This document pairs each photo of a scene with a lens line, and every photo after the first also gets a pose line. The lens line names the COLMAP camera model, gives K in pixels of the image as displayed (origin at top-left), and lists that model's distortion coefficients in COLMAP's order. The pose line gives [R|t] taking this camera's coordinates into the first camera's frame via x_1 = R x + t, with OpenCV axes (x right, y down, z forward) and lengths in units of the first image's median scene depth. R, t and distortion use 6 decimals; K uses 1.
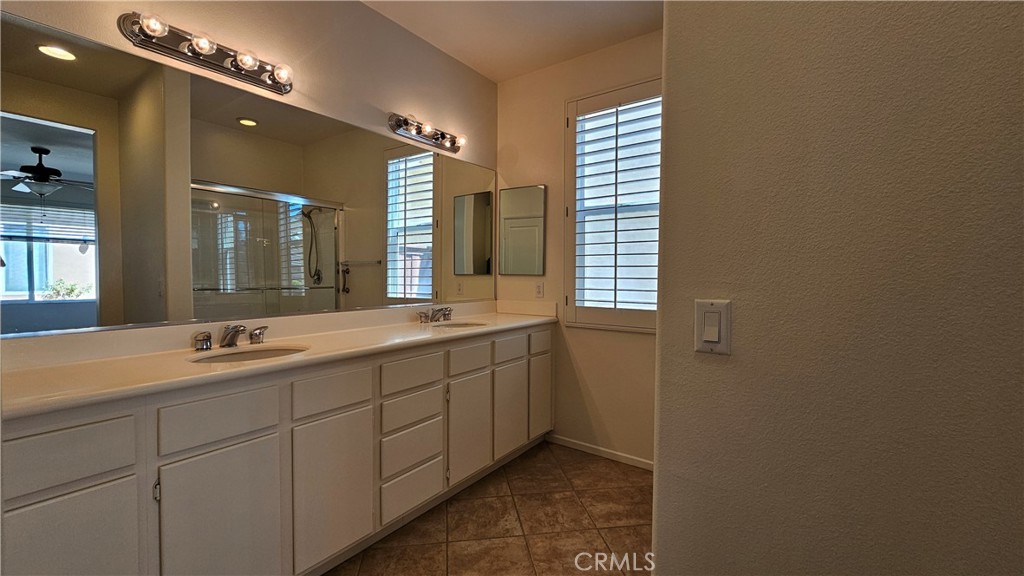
lens RADIAL K [[417.1, 0, 510.0], [0, 417.1, 284.3], [0, 0, 1]] dist [-0.001289, -0.000596]
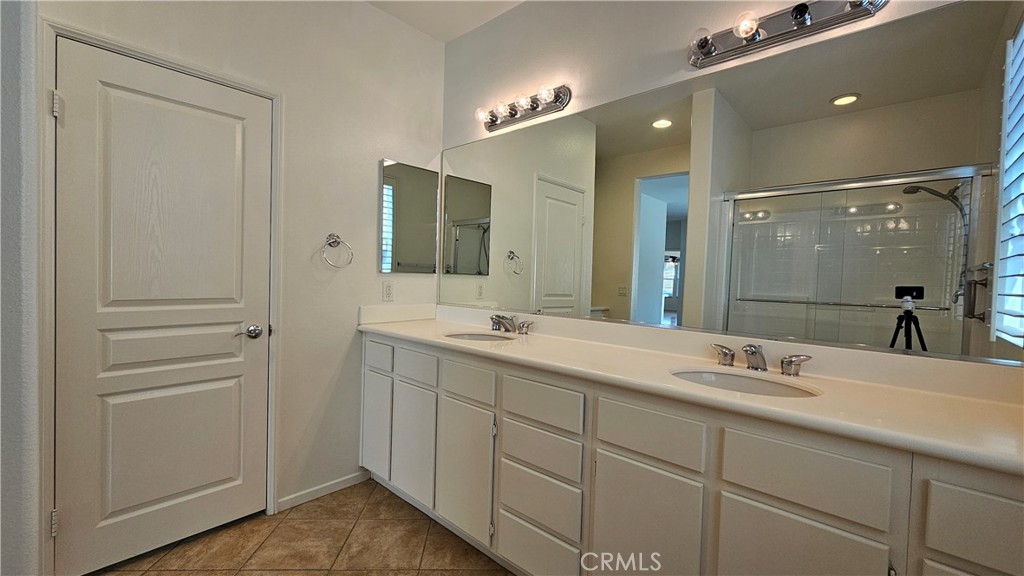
lens RADIAL K [[444.3, 0, 512.0], [0, 444.3, 288.0], [0, 0, 1]] dist [0.000397, -0.000057]
pose [[-0.149069, 0.006399, -0.988806, 0.464889], [-0.065117, 0.997745, 0.016274, -0.007835], [0.986680, 0.066814, -0.148316, 0.831920]]
